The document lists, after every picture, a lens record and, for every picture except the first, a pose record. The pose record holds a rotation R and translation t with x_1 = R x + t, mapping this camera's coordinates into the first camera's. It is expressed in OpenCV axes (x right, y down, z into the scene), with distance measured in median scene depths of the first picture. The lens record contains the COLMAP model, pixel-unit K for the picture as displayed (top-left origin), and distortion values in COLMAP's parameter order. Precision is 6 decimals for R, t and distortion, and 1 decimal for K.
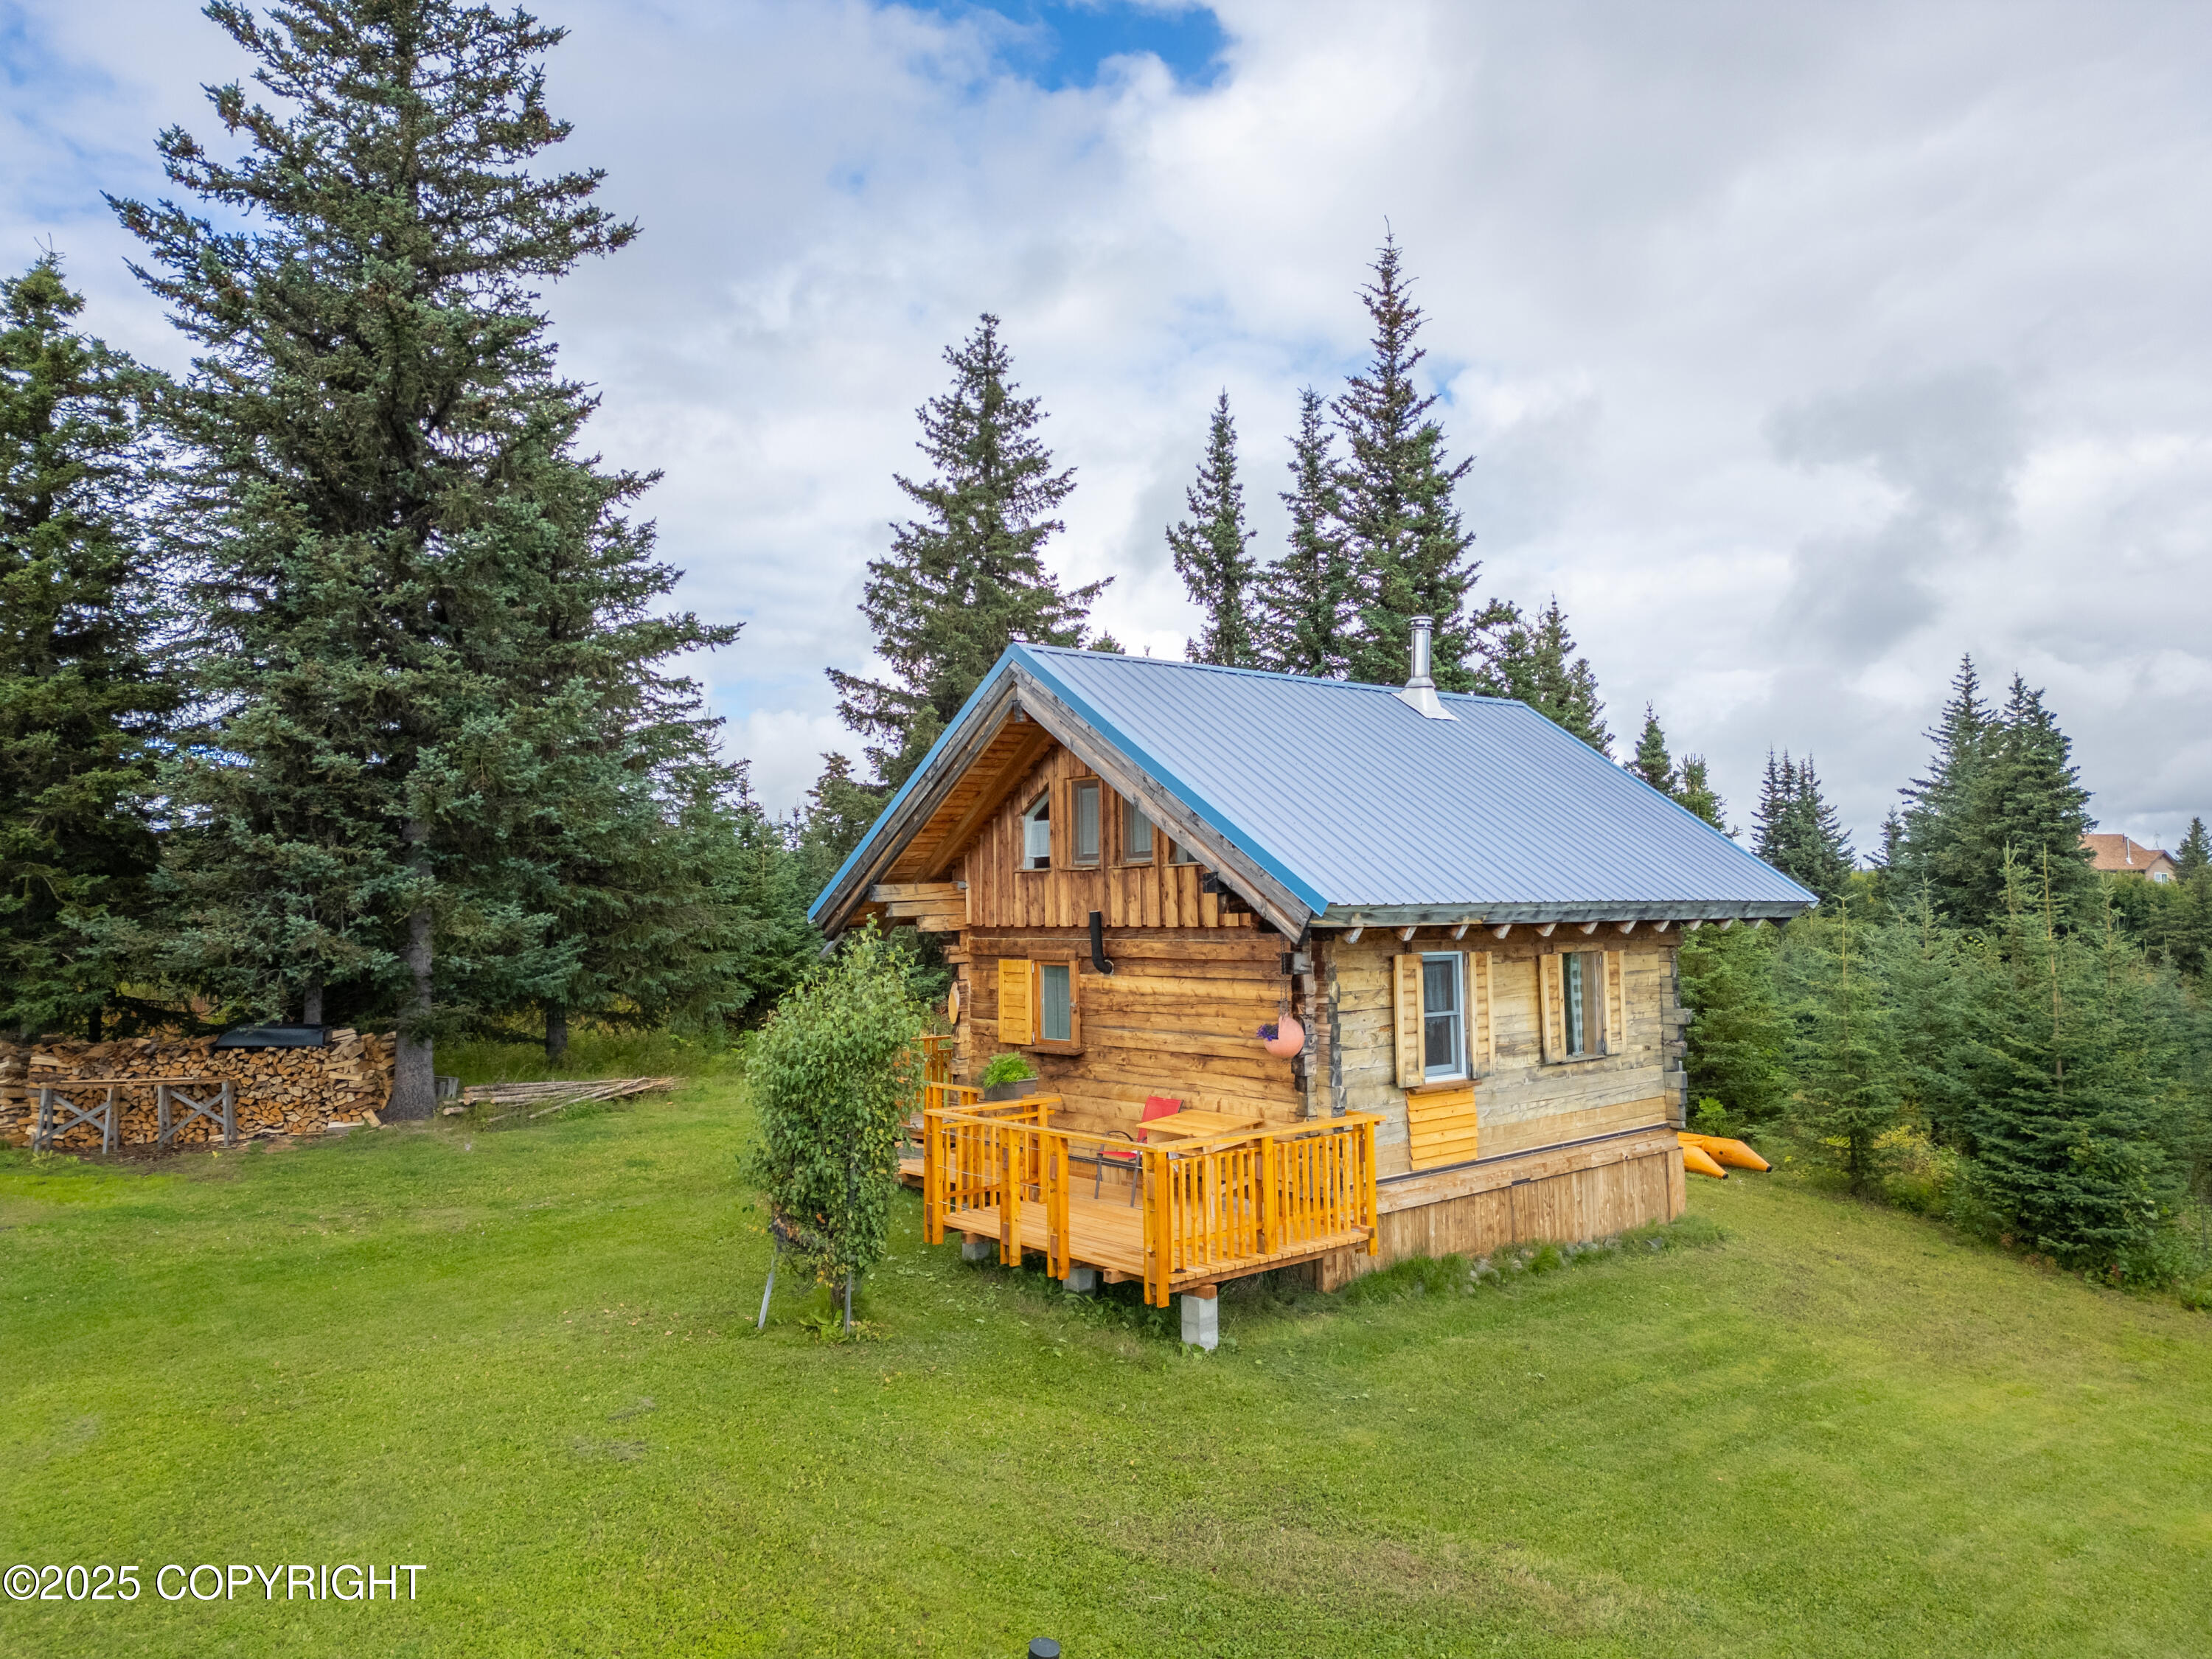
lens RADIAL K [[1540.4, 0, 1106.3], [0, 1540.4, 818.8], [0, 0, 1]] dist [0.091565, -0.083373]
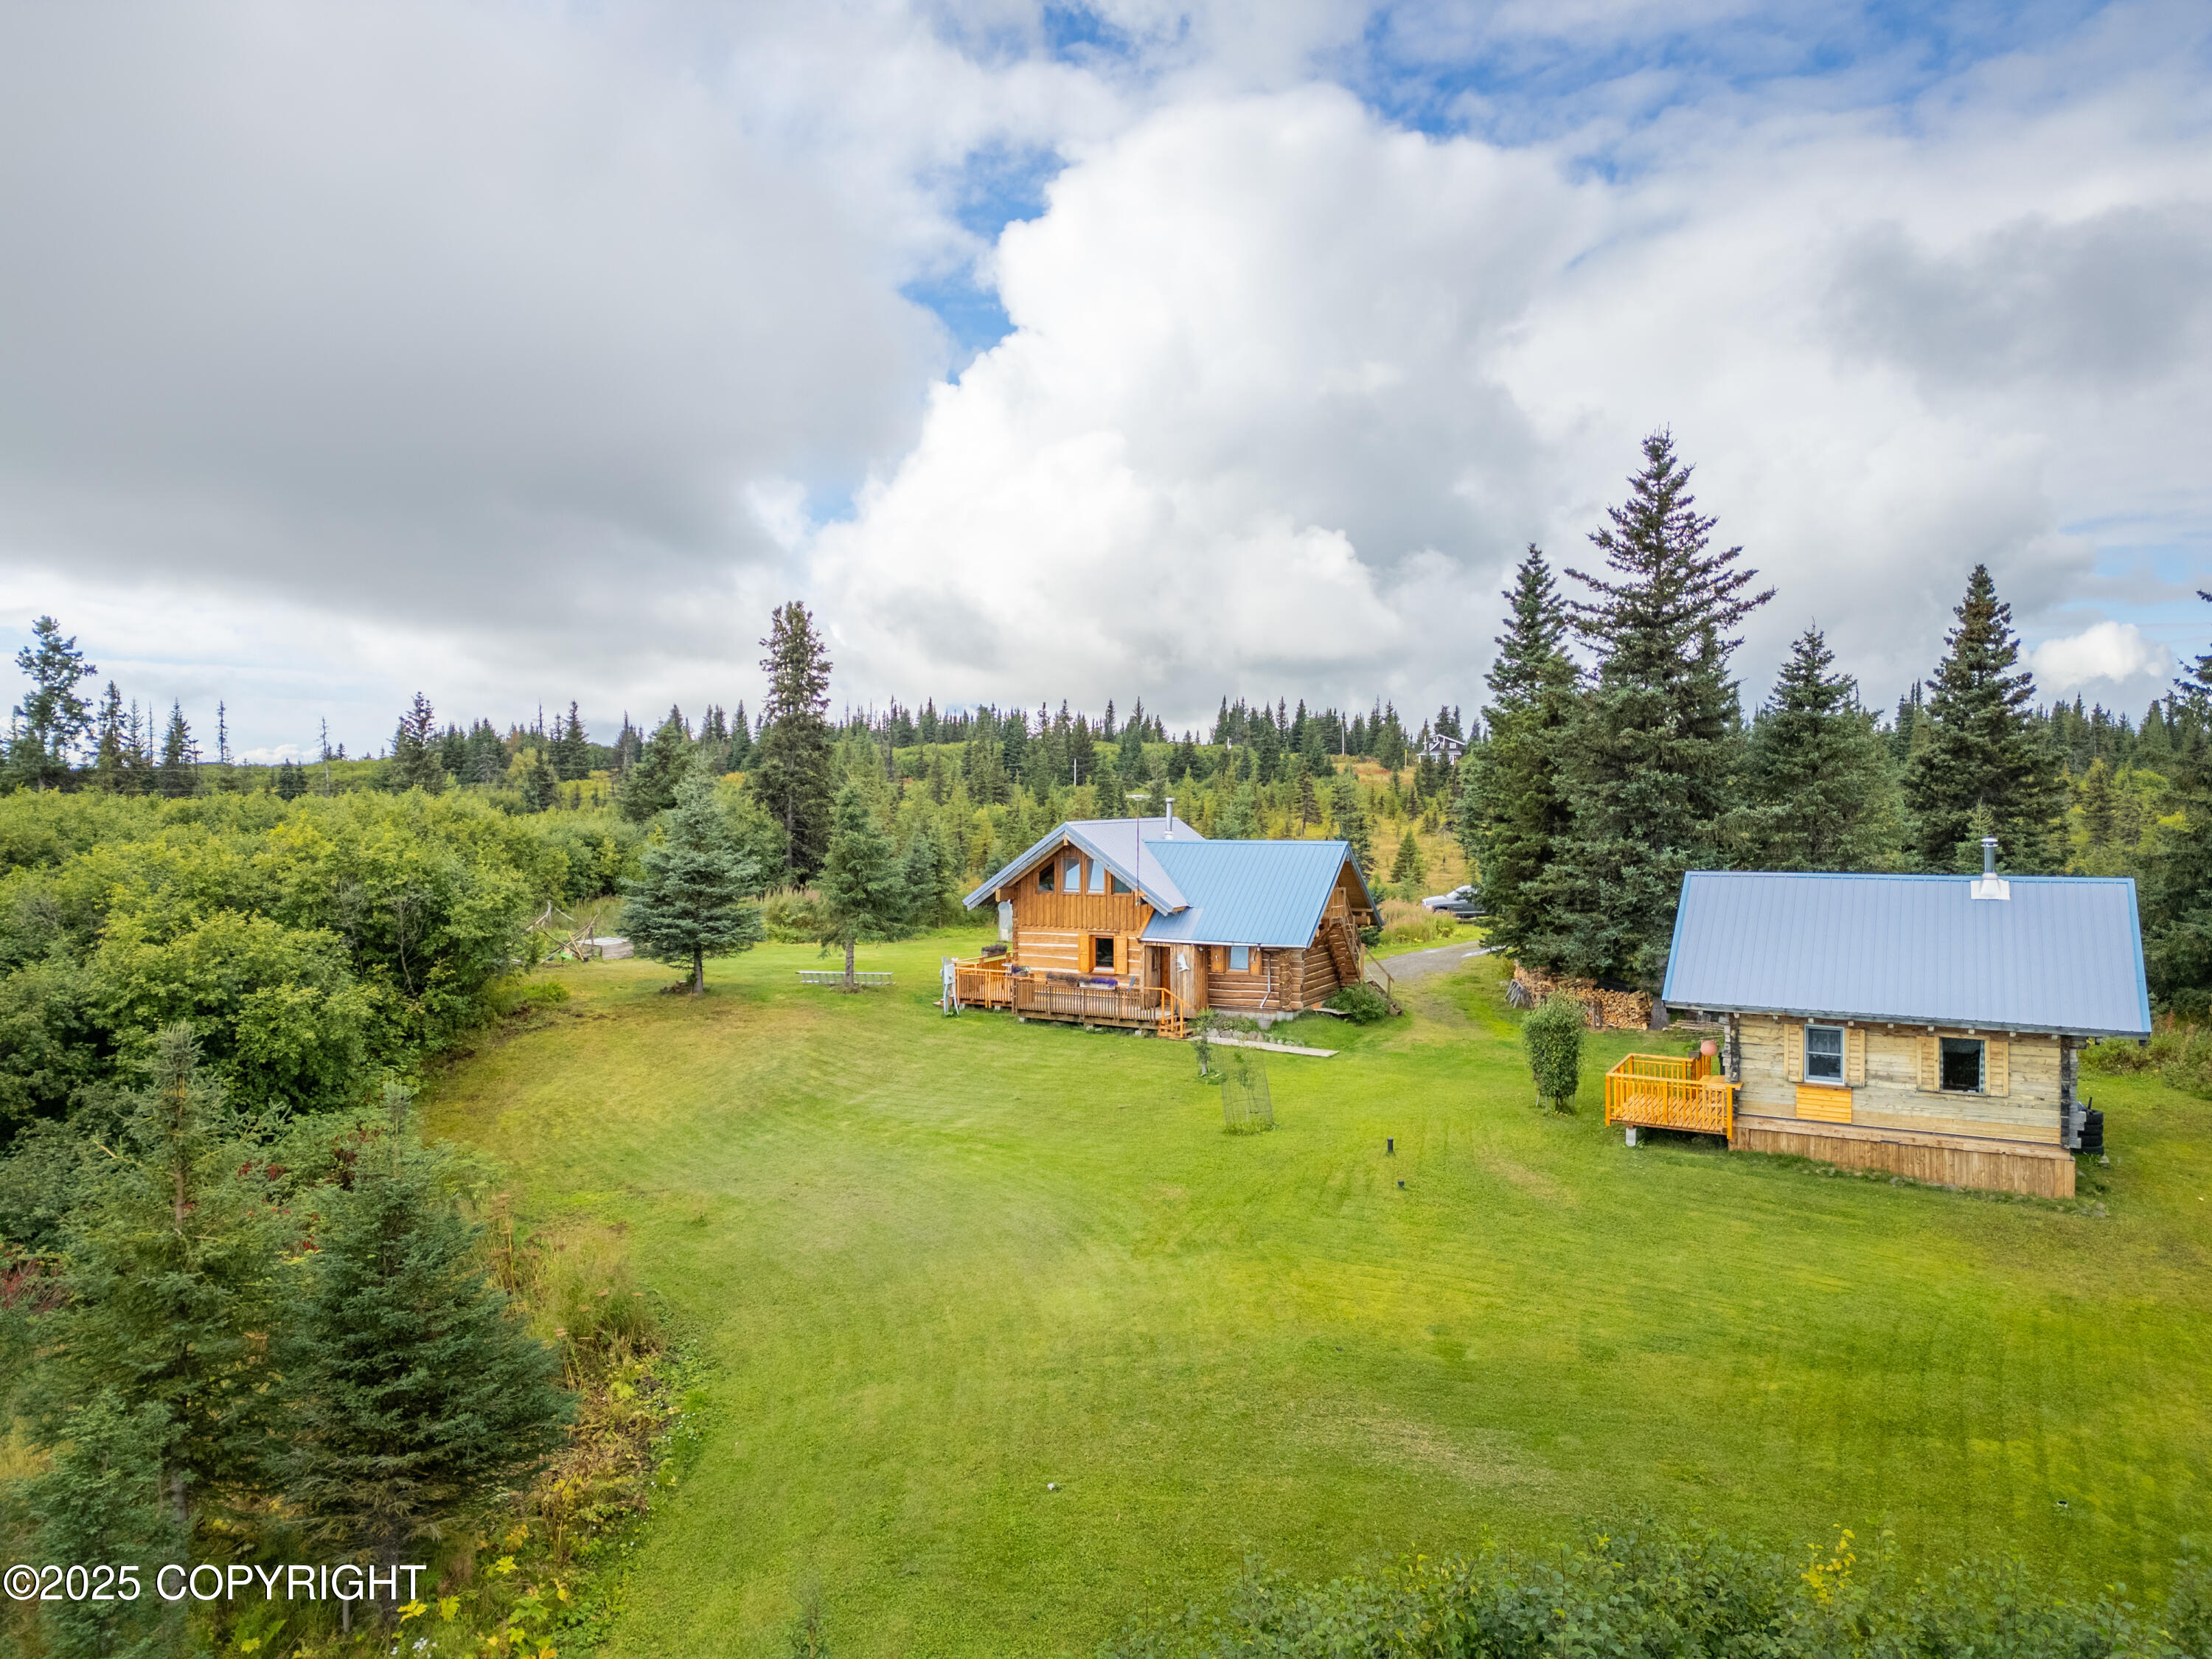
lens RADIAL K [[1540.4, 0, 1106.3], [0, 1540.4, 818.8], [0, 0, 1]] dist [0.091565, -0.083373]
pose [[0.346563, 0.029790, -0.937553, 1.449333], [0.049841, 0.997499, 0.050118, -0.275953], [0.936702, -0.064098, 0.344212, -0.524273]]
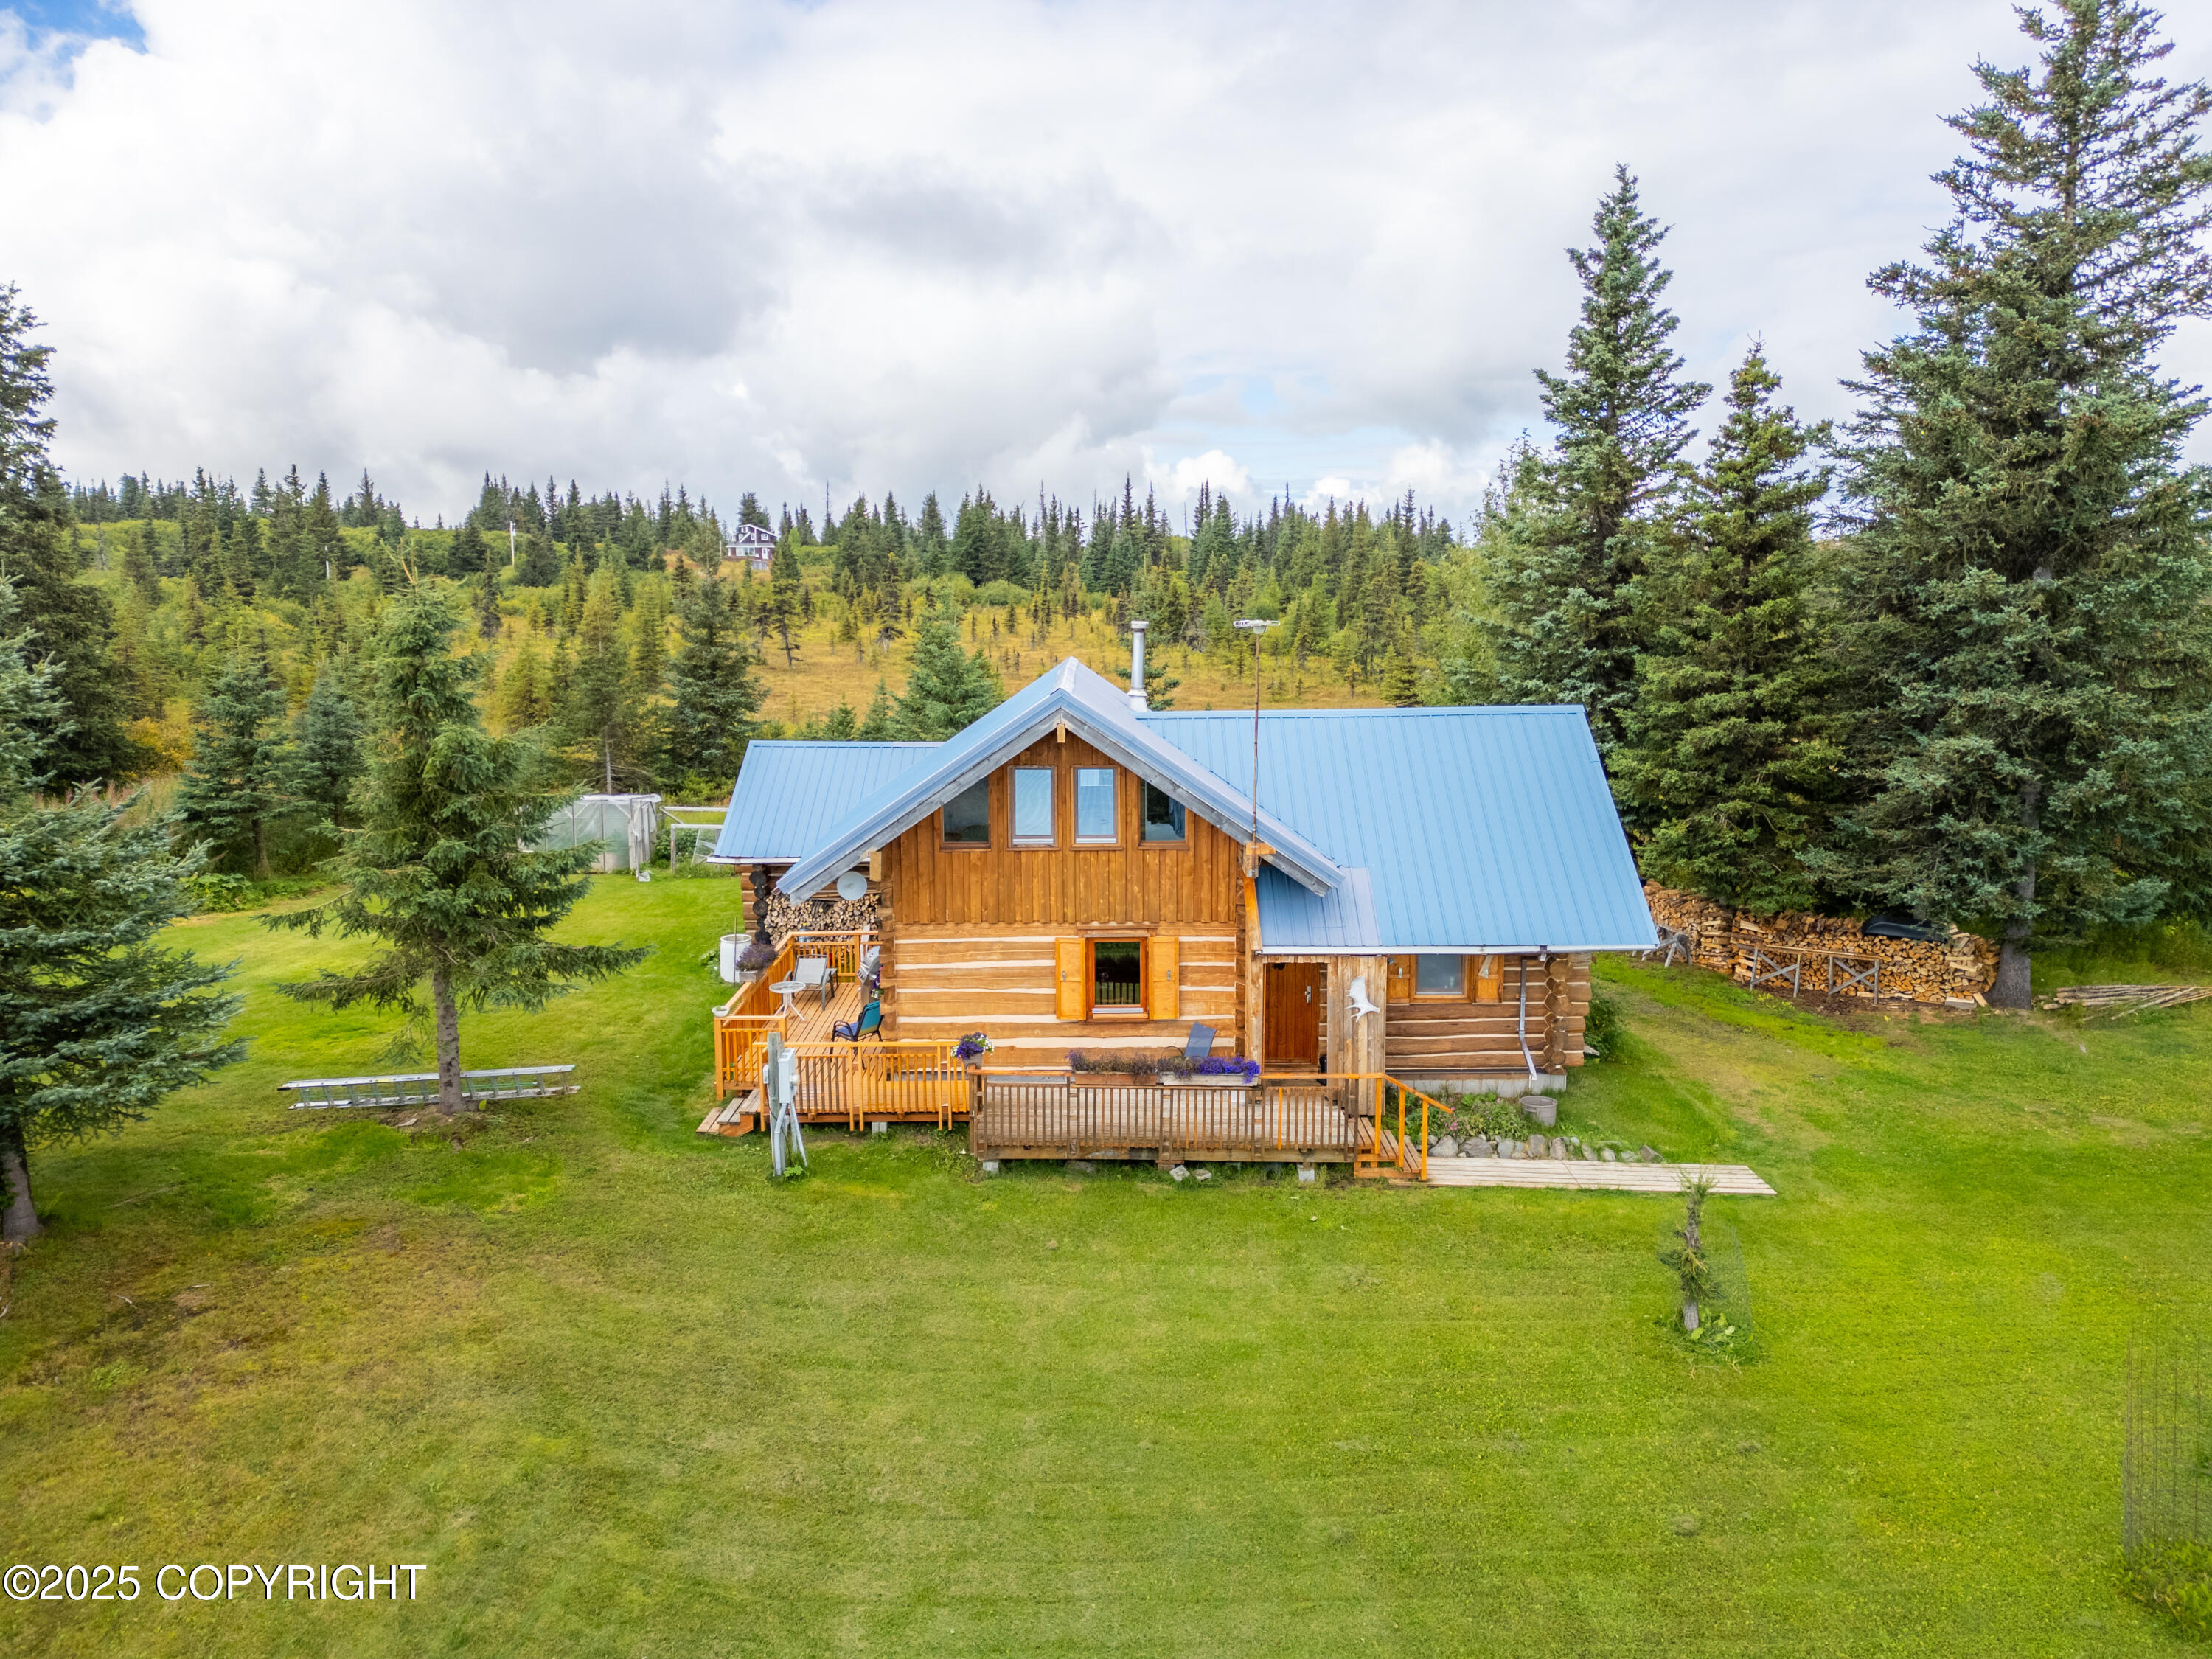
lens RADIAL K [[1540.4, 0, 1106.3], [0, 1540.4, 818.8], [0, 0, 1]] dist [0.091565, -0.083373]
pose [[0.741053, 0.109872, -0.662396, -0.152322], [0.033925, 0.979134, 0.200364, -0.270599], [0.670589, -0.170952, 0.721862, -0.478310]]
